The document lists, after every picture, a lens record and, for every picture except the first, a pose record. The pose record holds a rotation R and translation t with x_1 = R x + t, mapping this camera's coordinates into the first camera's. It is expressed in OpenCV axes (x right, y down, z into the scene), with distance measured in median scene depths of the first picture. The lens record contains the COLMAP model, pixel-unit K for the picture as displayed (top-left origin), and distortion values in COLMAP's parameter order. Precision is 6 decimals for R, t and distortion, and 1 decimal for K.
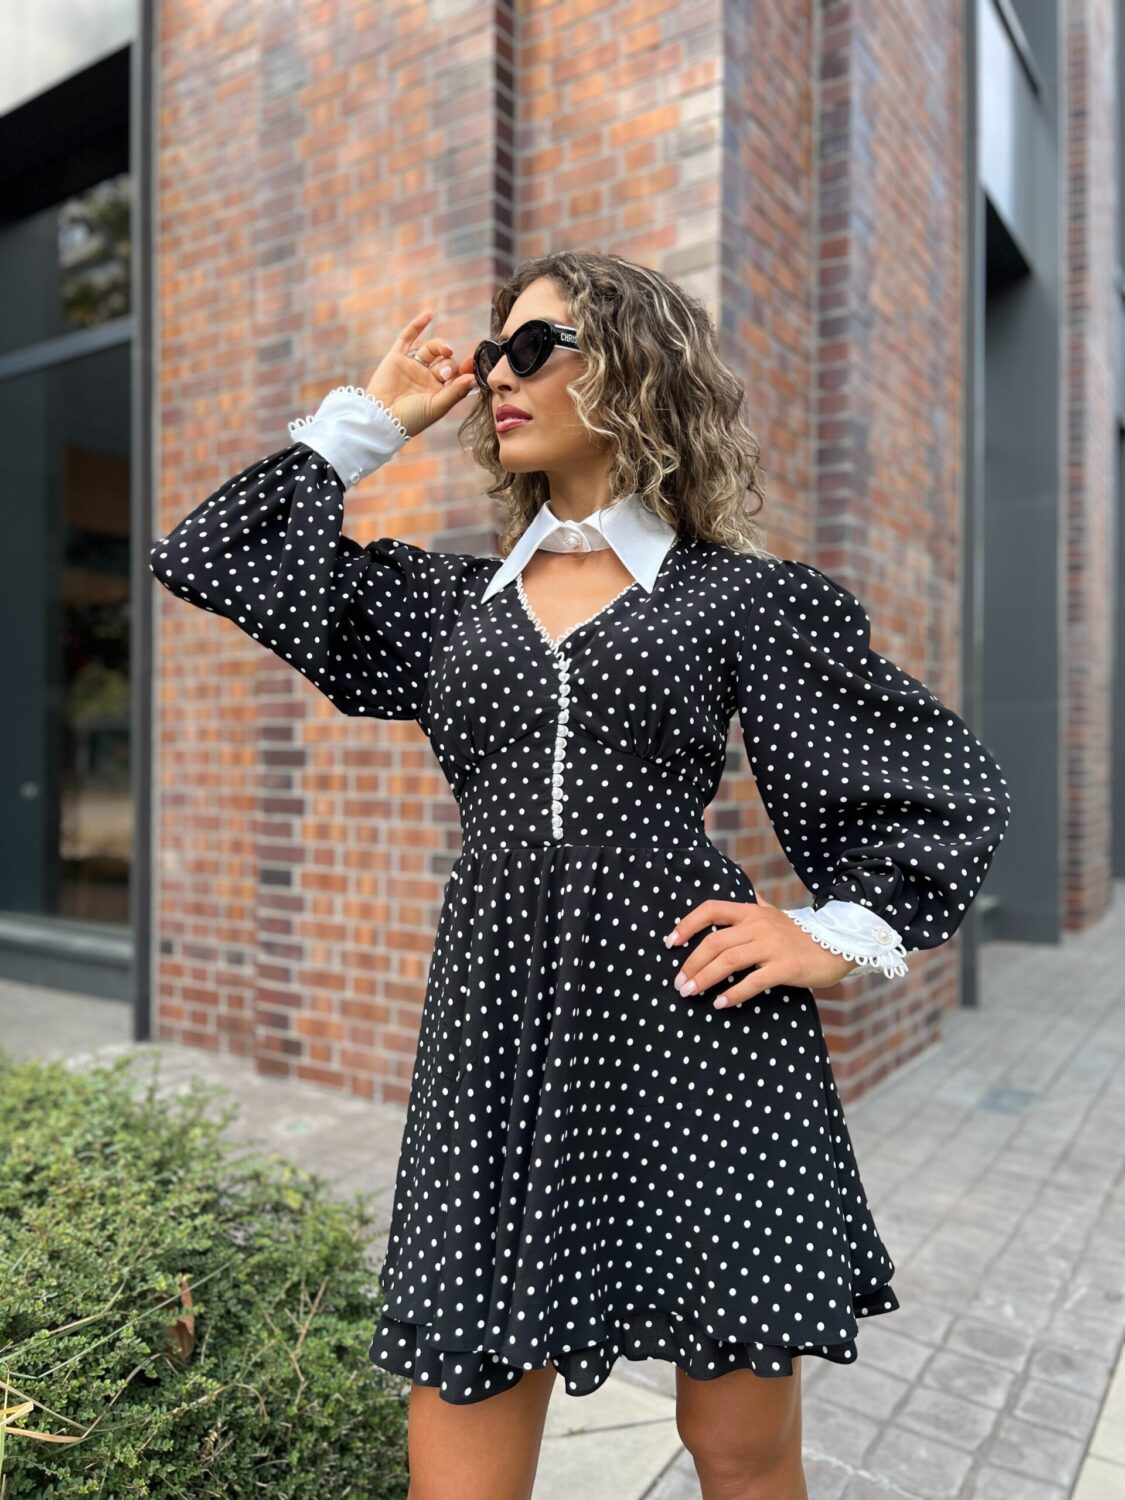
lens RADIAL K [[1117.0, 0, 584.6], [0, 1117.0, 749.7], [0, 0, 1]] dist [0.008324, -0.033546]
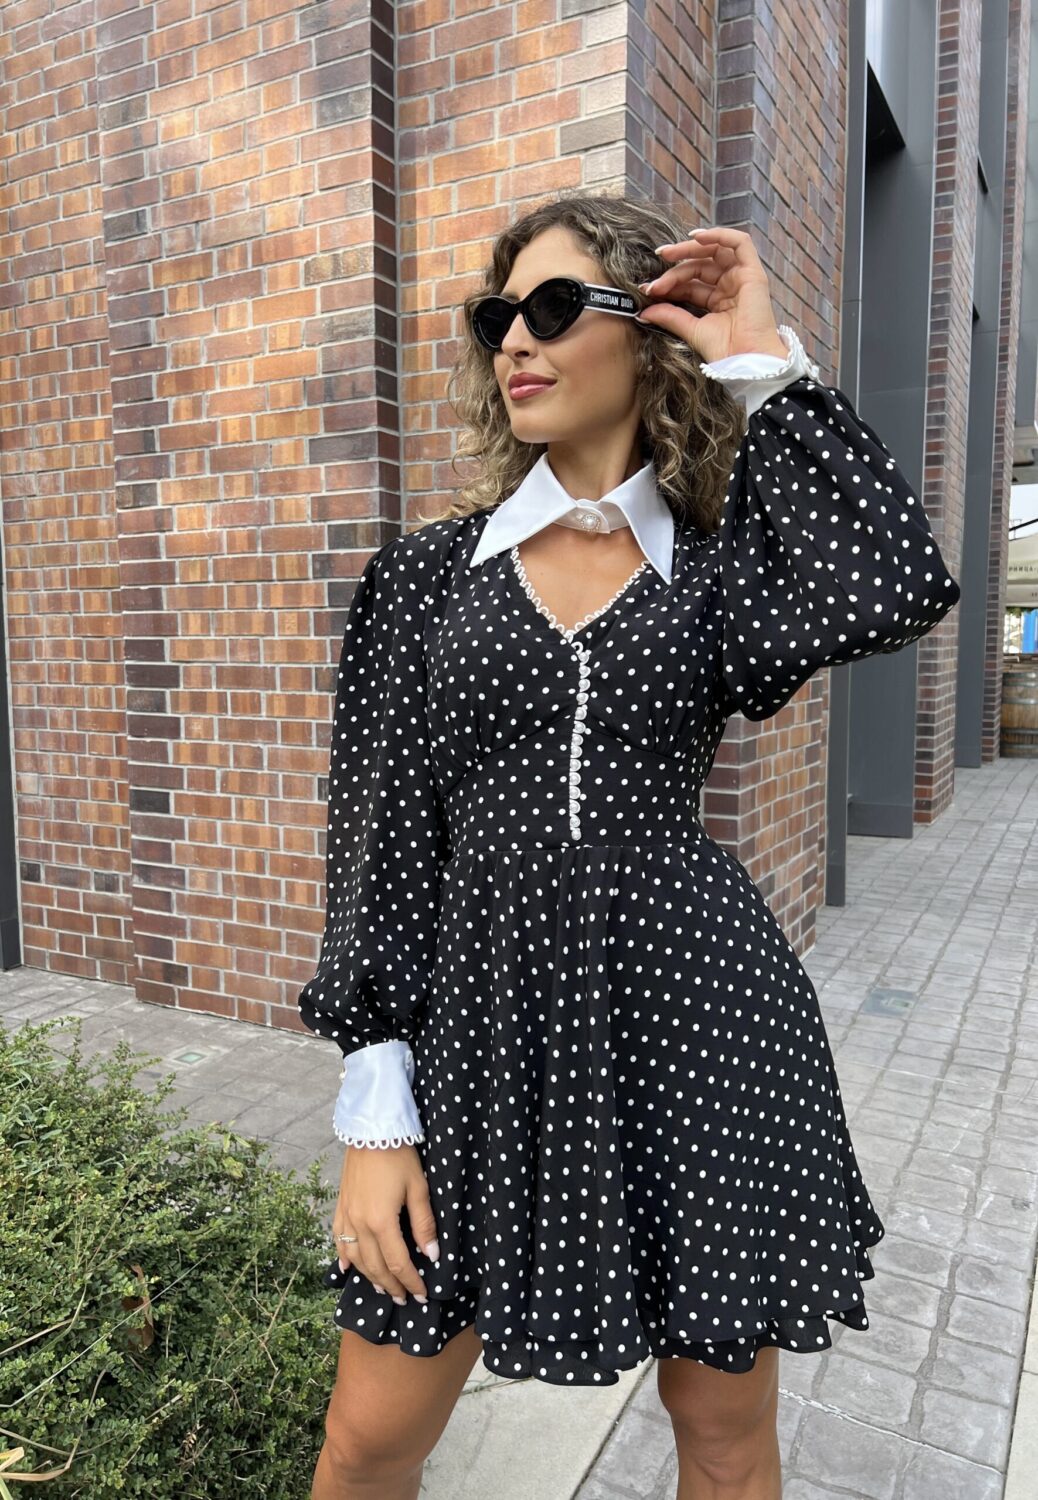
lens RADIAL K [[1132.9, 0, 526.8], [0, 1132.9, 753.6], [0, 0, 1]] dist [0.030746, -0.034769]
pose [[0.996894, -0.020436, 0.076055, -0.089633], [0.012896, 0.995070, 0.098329, -0.058086], [-0.077689, -0.097043, 0.992243, 0.042726]]
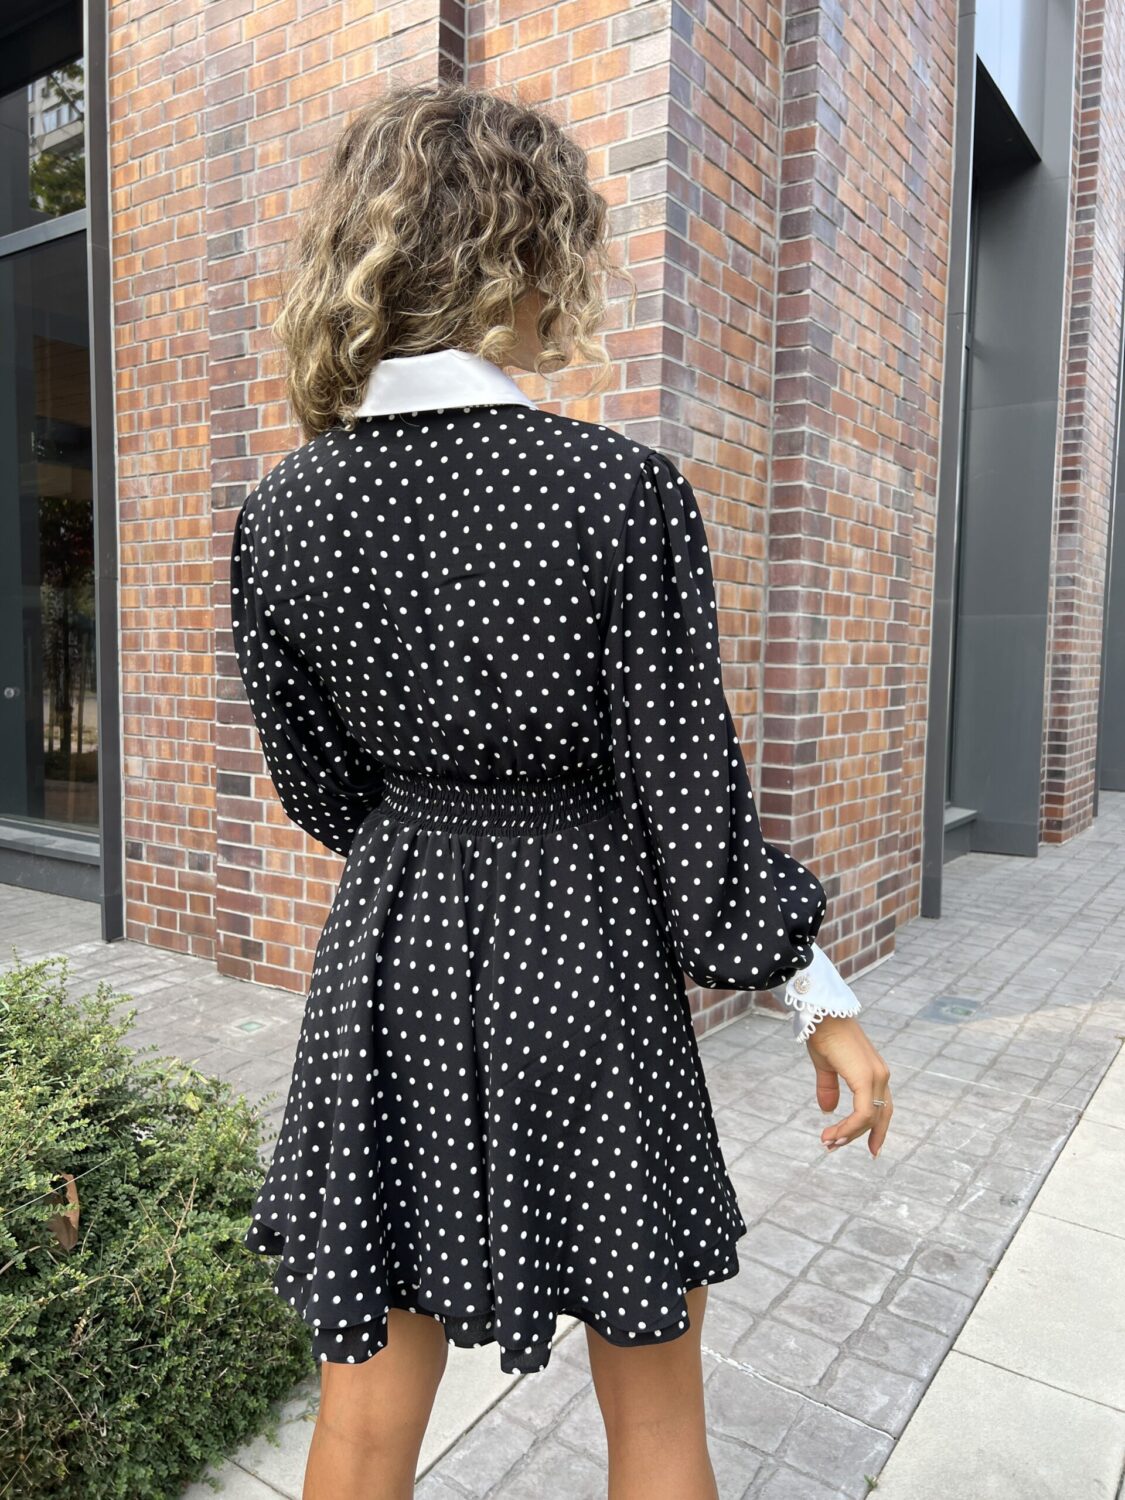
lens RADIAL K [[1121.6, 0, 572.0], [0, 1121.6, 738.8], [0, 0, 1]] dist [0.030819, -0.037217]
pose [[0.999945, 0.008514, -0.006100, 0.117182], [-0.008015, 0.996948, 0.077654, -0.027836], [0.006742, -0.077601, 0.996962, -0.032761]]
